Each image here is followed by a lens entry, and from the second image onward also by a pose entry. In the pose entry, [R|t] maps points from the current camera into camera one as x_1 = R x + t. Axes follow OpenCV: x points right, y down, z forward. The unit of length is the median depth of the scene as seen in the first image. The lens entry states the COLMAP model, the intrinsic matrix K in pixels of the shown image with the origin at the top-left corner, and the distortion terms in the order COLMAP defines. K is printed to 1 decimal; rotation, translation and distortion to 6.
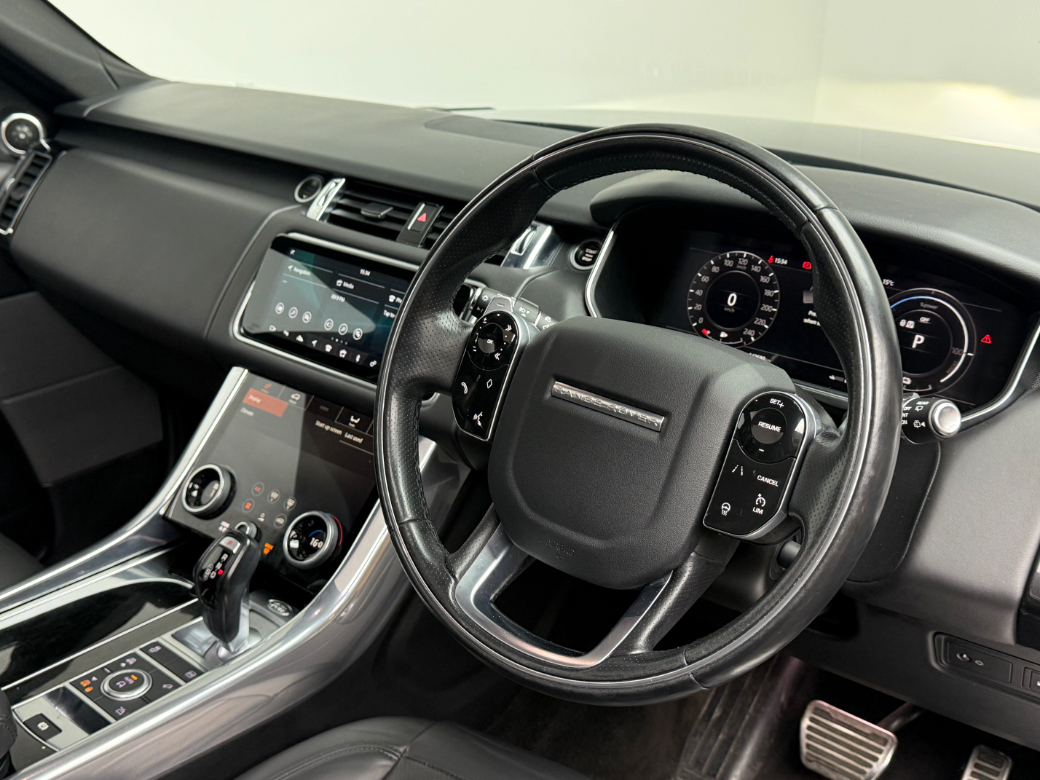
lens RADIAL K [[1137.5, 0, 520.0], [0, 1137.5, 390.0], [0, 0, 1]] dist [0.098922, 0.001948]
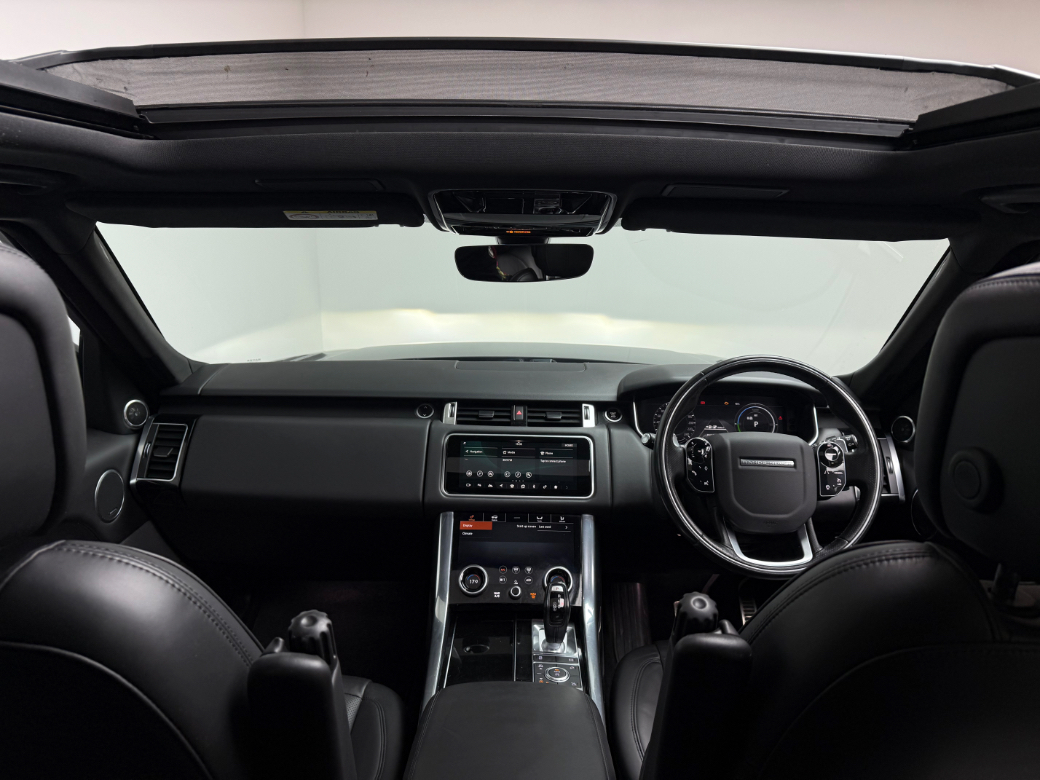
lens RADIAL K [[738.2, 0, 520.0], [0, 738.2, 390.0], [0, 0, 1]] dist [0.104629, 0.000429]
pose [[0.763259, -0.149537, 0.628549, -0.925861], [0.234680, 0.970568, -0.054070, -0.124421], [-0.601964, 0.188777, 0.775888, -0.011532]]
